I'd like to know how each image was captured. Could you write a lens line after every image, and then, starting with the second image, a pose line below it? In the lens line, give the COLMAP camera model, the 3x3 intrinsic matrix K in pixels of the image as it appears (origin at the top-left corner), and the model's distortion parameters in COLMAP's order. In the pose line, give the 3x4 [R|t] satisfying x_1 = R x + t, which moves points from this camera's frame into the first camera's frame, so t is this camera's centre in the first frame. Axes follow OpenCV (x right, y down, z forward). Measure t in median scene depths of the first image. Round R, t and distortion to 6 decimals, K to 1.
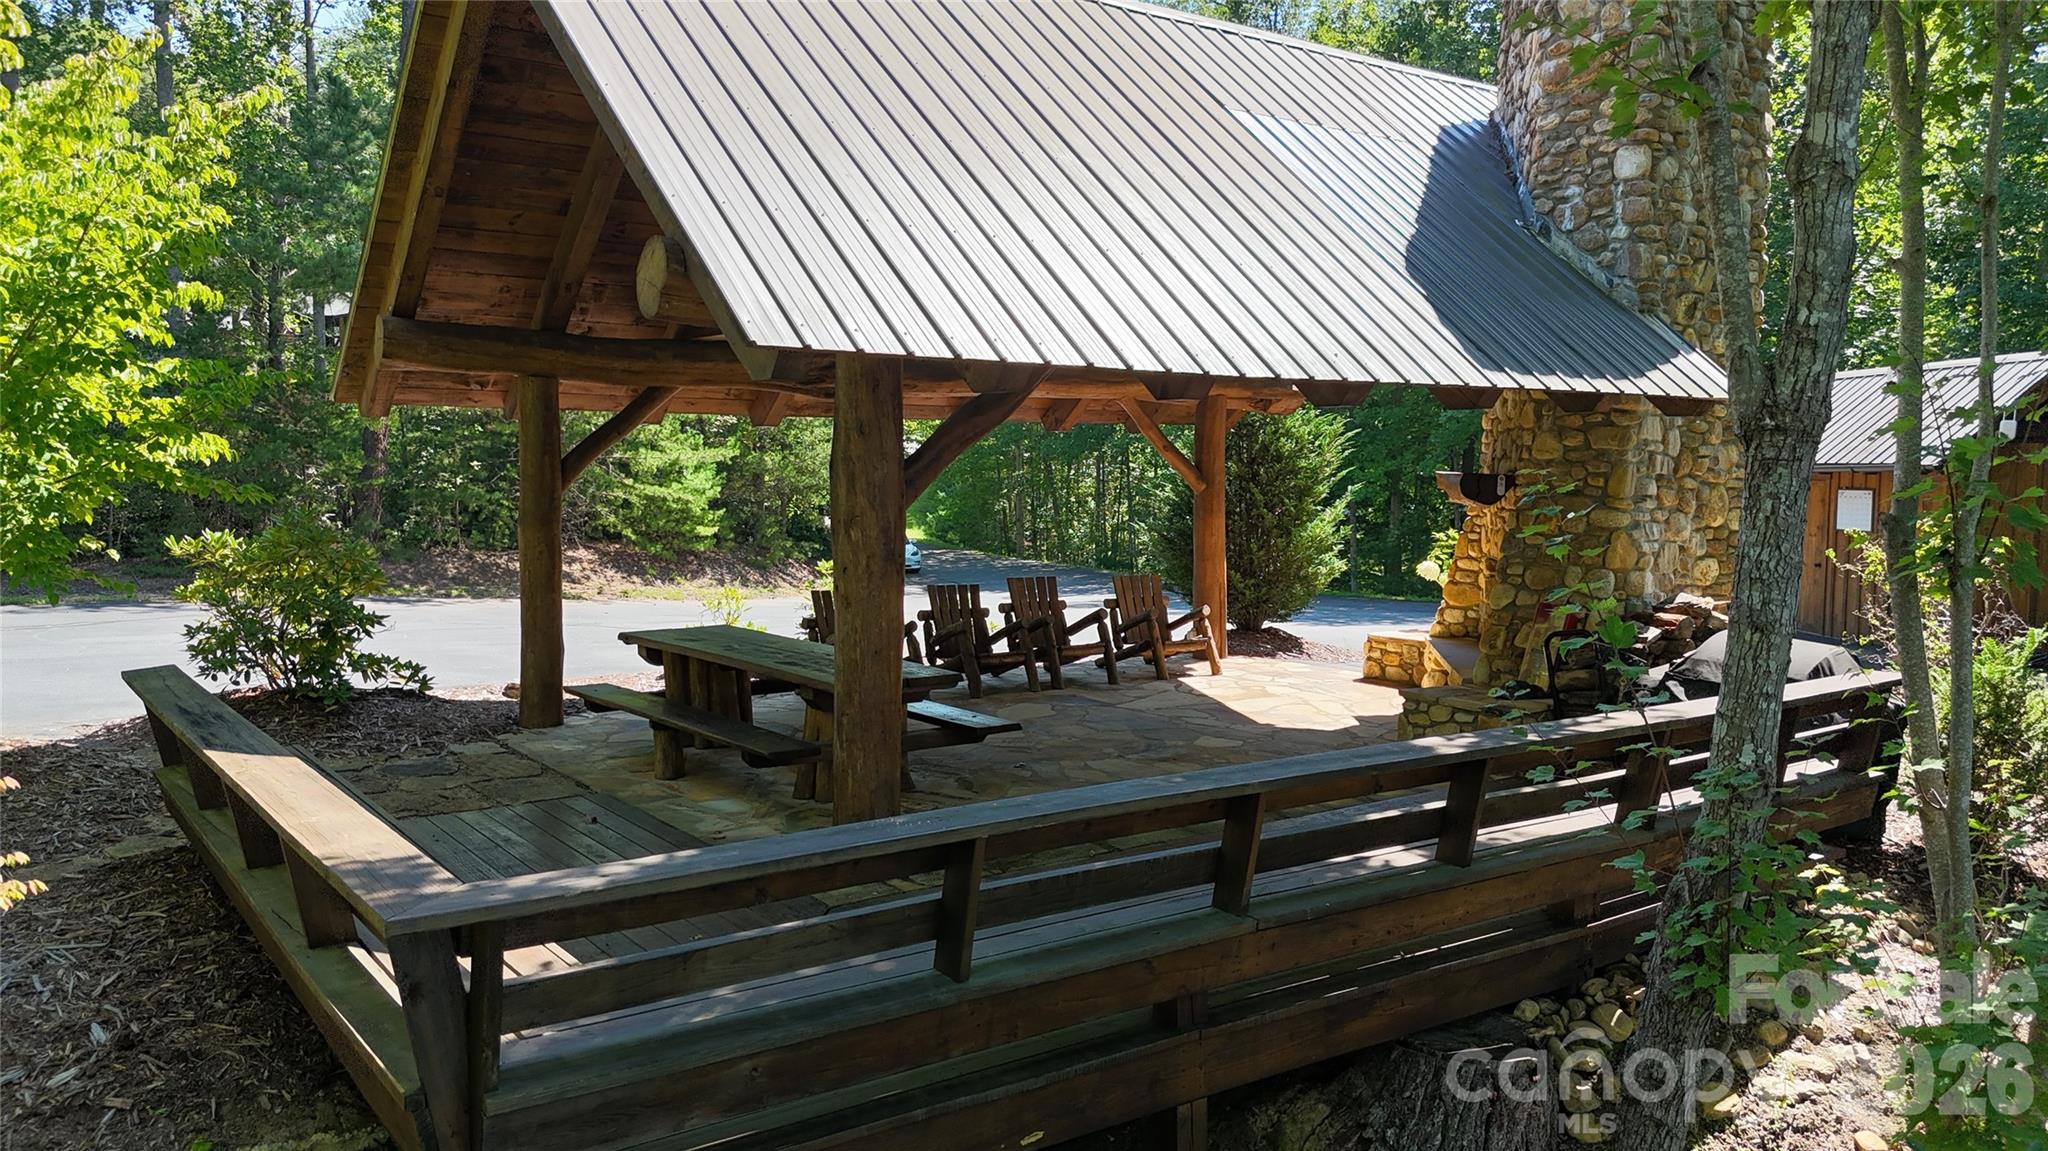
lens RADIAL K [[1490.3, 0, 1030.8], [0, 1490.3, 560.4], [0, 0, 1]] dist [0.058844, -0.000723]
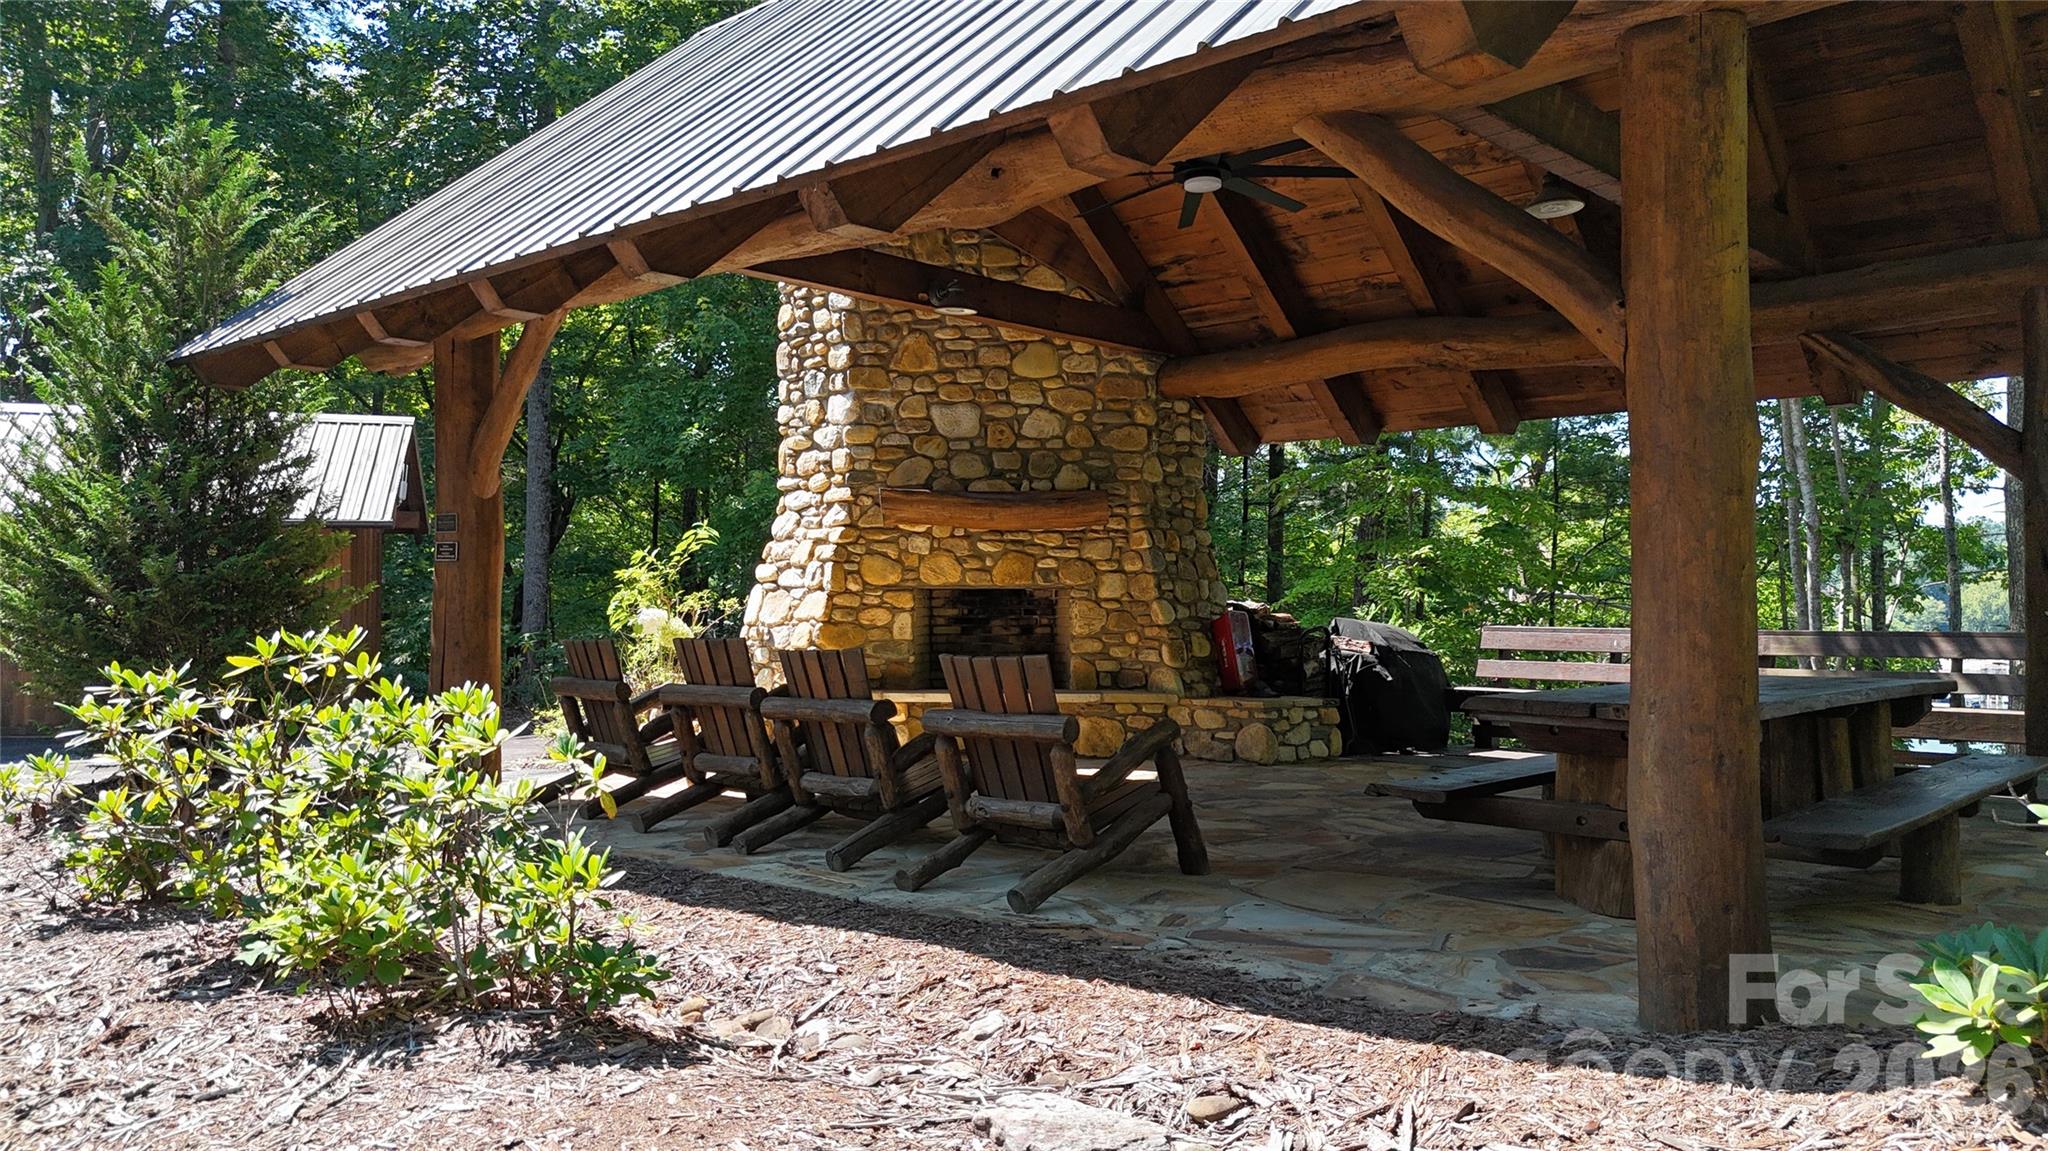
lens RADIAL K [[1490.3, 0, 1005.9], [0, 1490.3, 590.4], [0, 0, 1]] dist [0.058844, -0.000723]
pose [[-0.170827, 0.008734, 0.985262, -0.678680], [0.057934, 0.998320, 0.001195, 0.001740], [-0.983596, 0.057284, -0.171046, 1.293117]]
